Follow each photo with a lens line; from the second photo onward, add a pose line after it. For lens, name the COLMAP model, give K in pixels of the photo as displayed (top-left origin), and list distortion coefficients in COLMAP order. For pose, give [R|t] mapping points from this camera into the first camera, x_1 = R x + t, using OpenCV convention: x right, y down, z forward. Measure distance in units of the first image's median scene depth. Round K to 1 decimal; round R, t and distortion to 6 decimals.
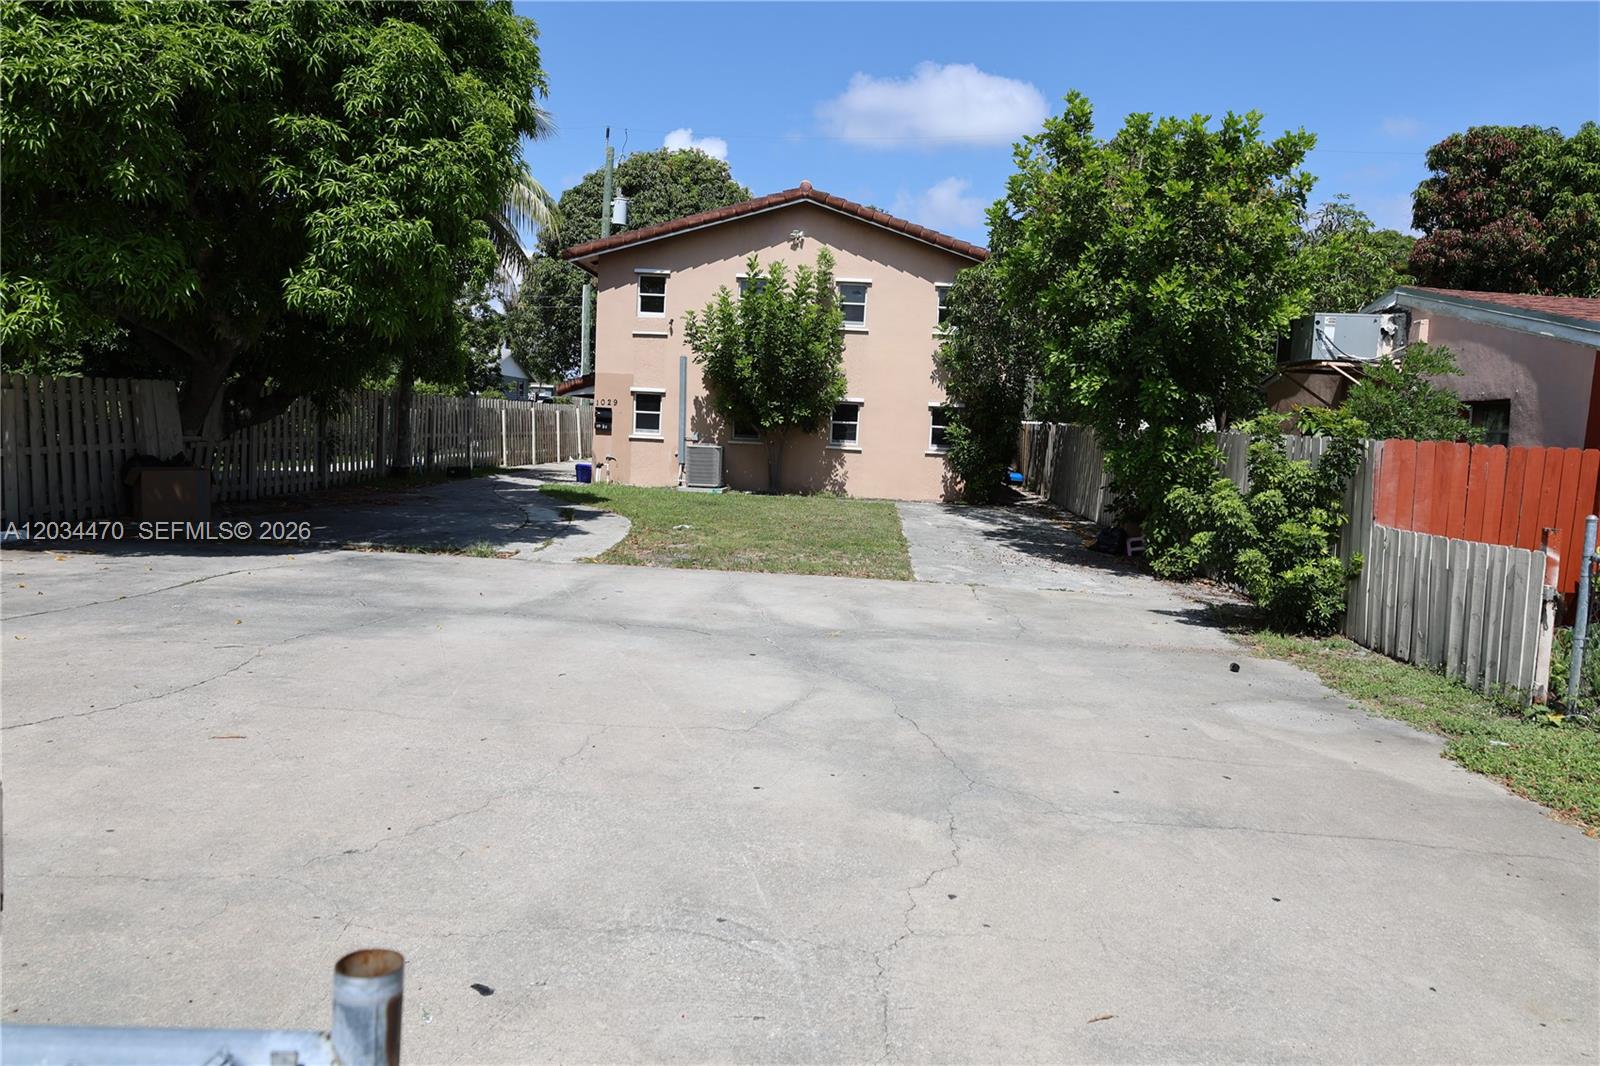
lens RADIAL K [[1087.0, 0, 796.0], [0, 1087.0, 529.7], [0, 0, 1]] dist [0.024058, -0.000719]
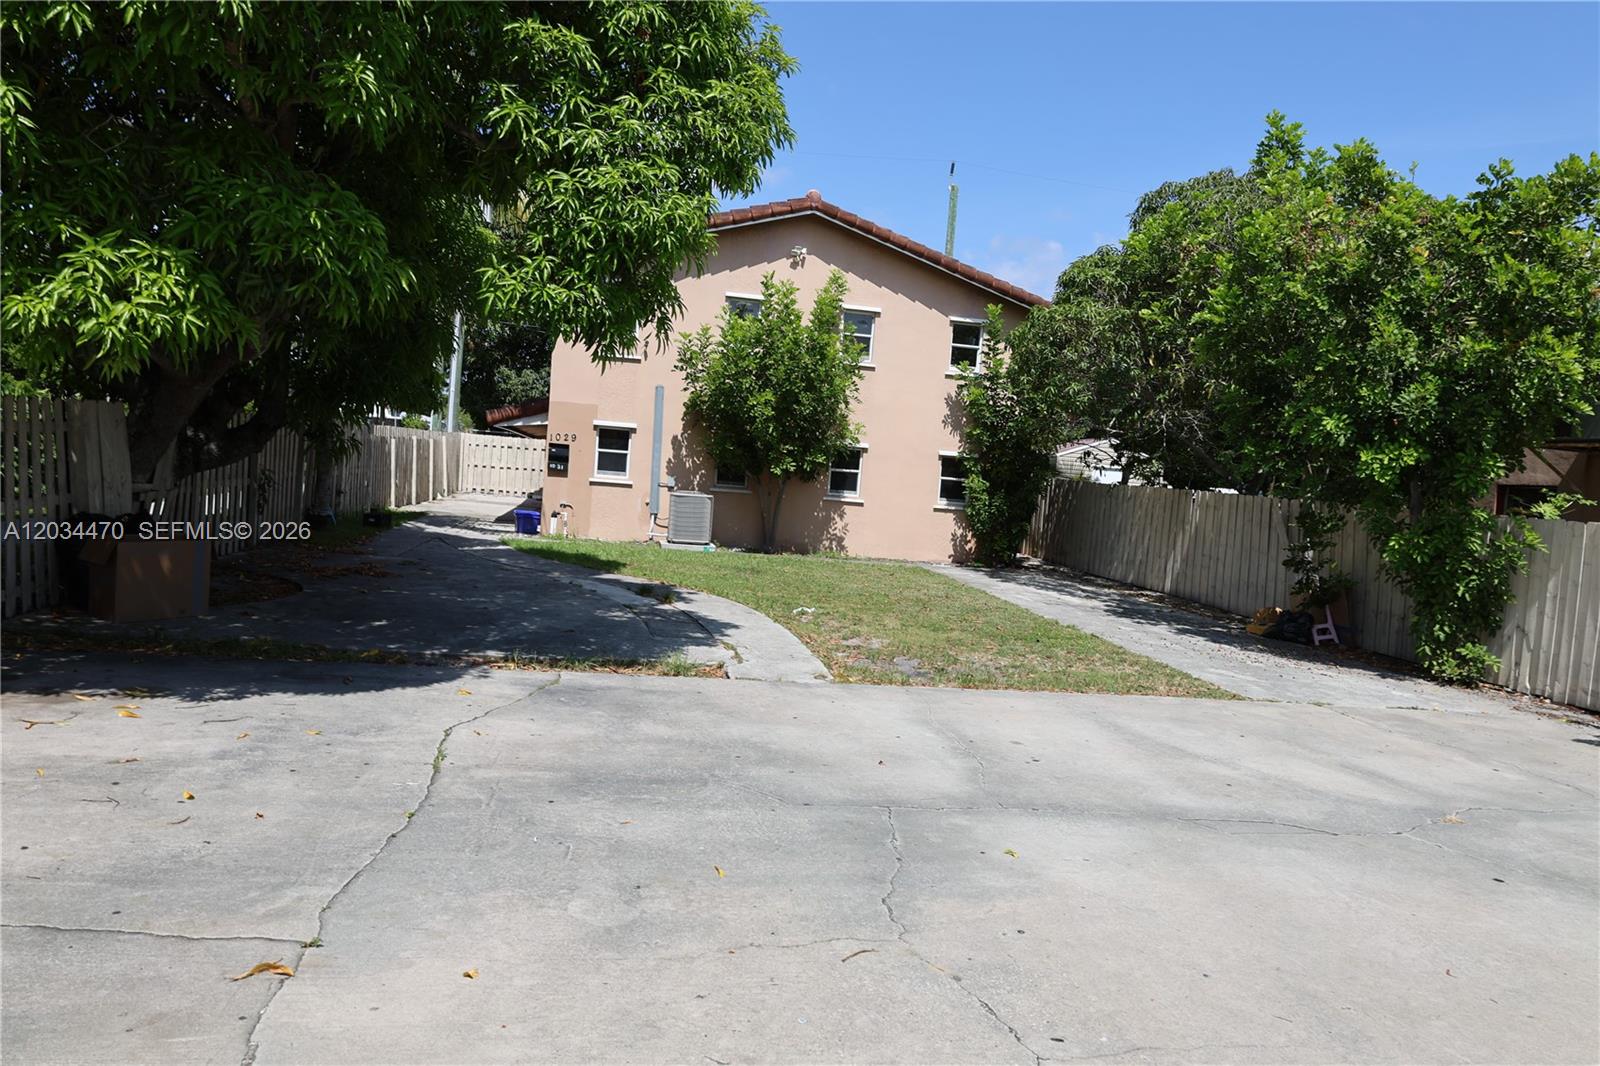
lens RADIAL K [[1123.0, 0, 791.9], [0, 1123.0, 536.2], [0, 0, 1]] dist [0.000339, 0.000829]
pose [[0.974287, 0.015132, 0.224800, -0.195036], [-0.010381, 0.999697, -0.022303, -0.025518], [-0.225069, 0.019396, 0.974150, 0.137542]]
